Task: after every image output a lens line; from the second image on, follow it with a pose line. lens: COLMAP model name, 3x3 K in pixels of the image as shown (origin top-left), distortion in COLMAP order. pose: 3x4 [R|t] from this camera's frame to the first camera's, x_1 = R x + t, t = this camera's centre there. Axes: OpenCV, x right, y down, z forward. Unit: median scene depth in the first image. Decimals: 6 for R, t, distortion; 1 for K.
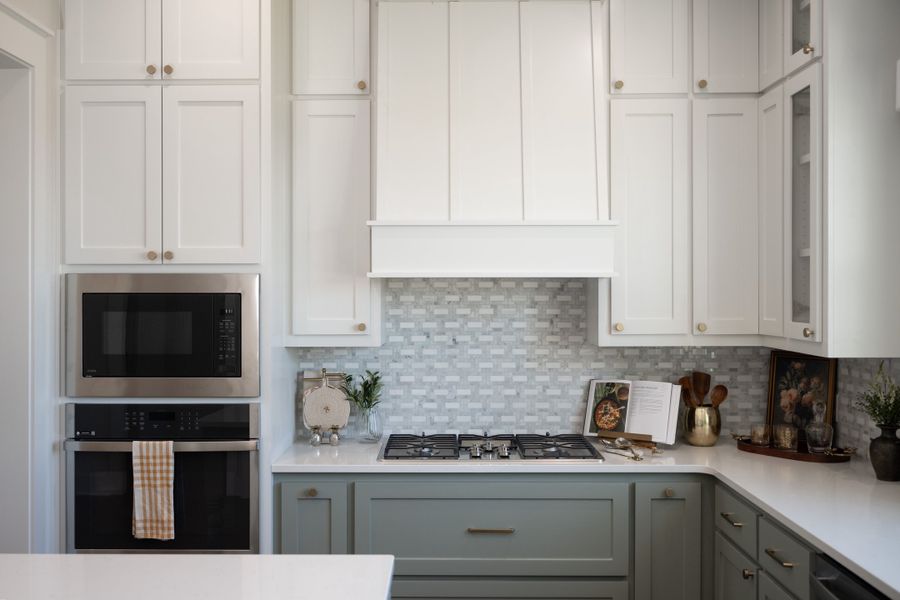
lens RADIAL K [[941.4, 0, 438.3], [0, 941.4, 298.1], [0, 0, 1]] dist [-0.001903, -0.007833]
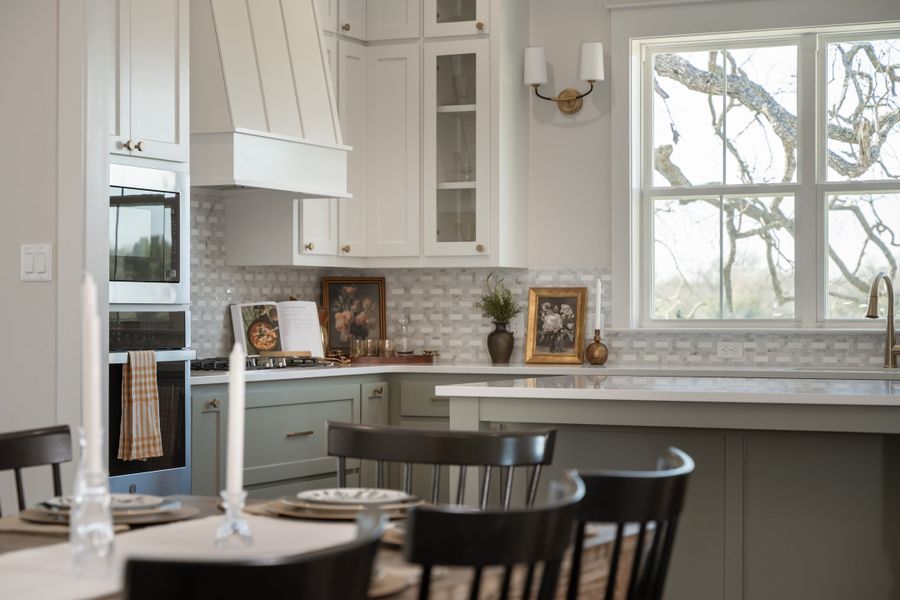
lens RADIAL K [[1934.1, 0, 408.6], [0, 1934.1, 300.6], [0, 0, 1]] dist [0.008567, 0.221375]
pose [[0.426169, 0.006134, 0.904623, -1.664240], [0.006376, 0.999932, -0.009785, 0.109611], [-0.904621, 0.009938, 0.426100, -0.022652]]
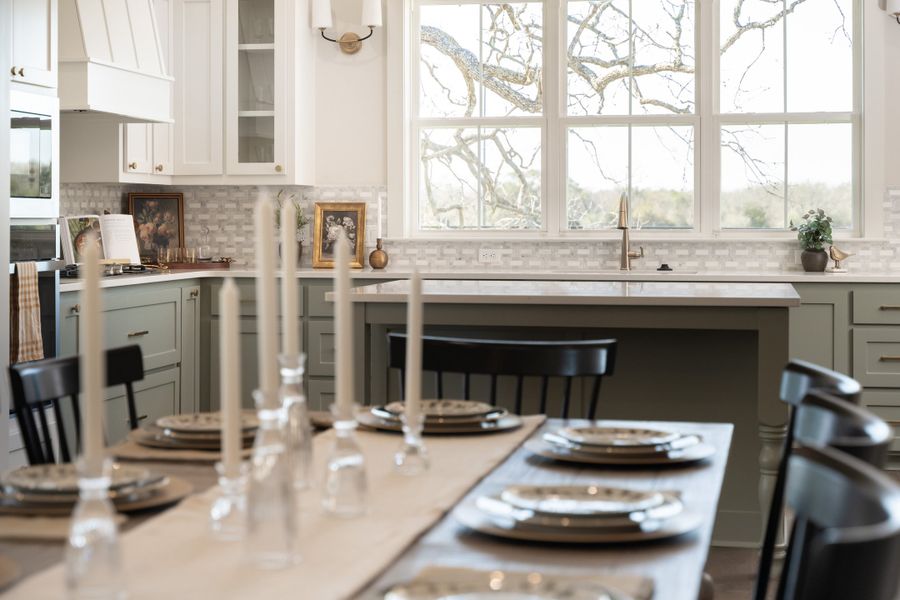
lens RADIAL K [[1559.2, 0, 450.5], [0, 1559.2, 214.0], [0, 0, 1]] dist [0.019709, -0.065906]
pose [[0.184789, 0.003904, 0.982771, -1.606553], [0.006893, 0.999962, -0.005268, 0.101096], [-0.982754, 0.007747, 0.184755, 0.237613]]
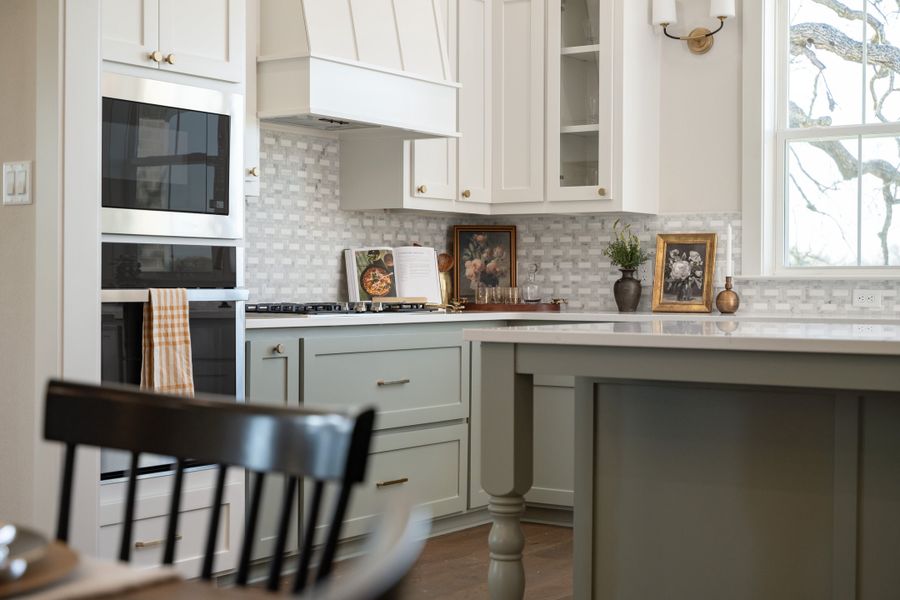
lens RADIAL K [[1424.9, 0, 450.0], [0, 1424.9, 300.0], [0, 0, 1]] dist [0.015006, -0.047817]
pose [[0.551330, -0.006068, 0.834266, -1.052164], [0.001716, 0.999980, 0.006139, 0.137320], [-0.834286, -0.001953, 0.551329, 0.113186]]
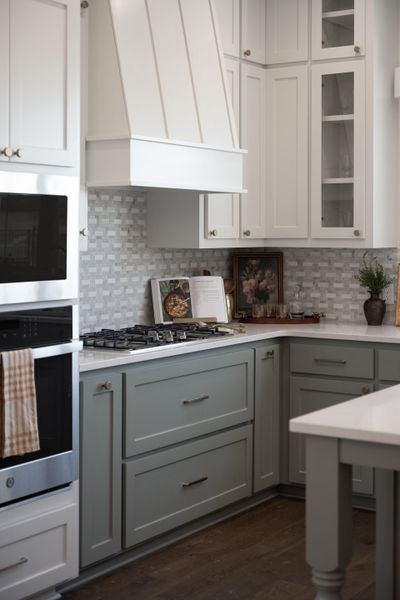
lens RADIAL K [[1000.5, 0, 200.9], [0, 1000.5, 223.6], [0, 0, 1]] dist [-0.008976, -0.008735]
pose [[0.542918, 0.009510, 0.839732, -0.923147], [0.003647, 0.999900, -0.013682, 0.035602], [-0.839778, 0.010491, 0.542829, 0.269690]]
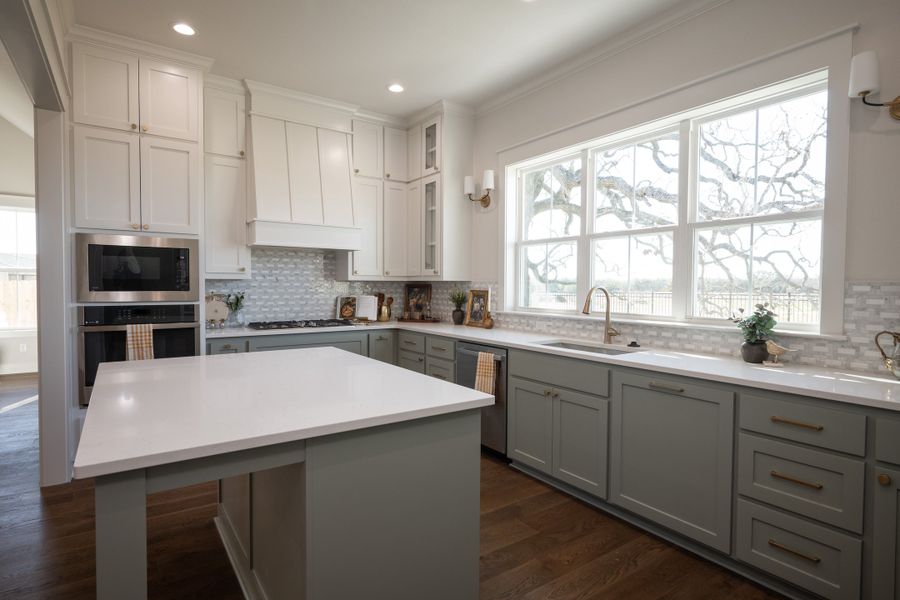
lens RADIAL K [[471.3, 0, 450.0], [0, 471.3, 300.0], [0, 0, 1]] dist [0.001000, -0.000074]
pose [[0.815413, -0.012764, 0.578739, -0.303527], [-0.002331, 0.999676, 0.025331, 0.068750], [-0.578875, -0.022004, 0.815120, -0.119909]]
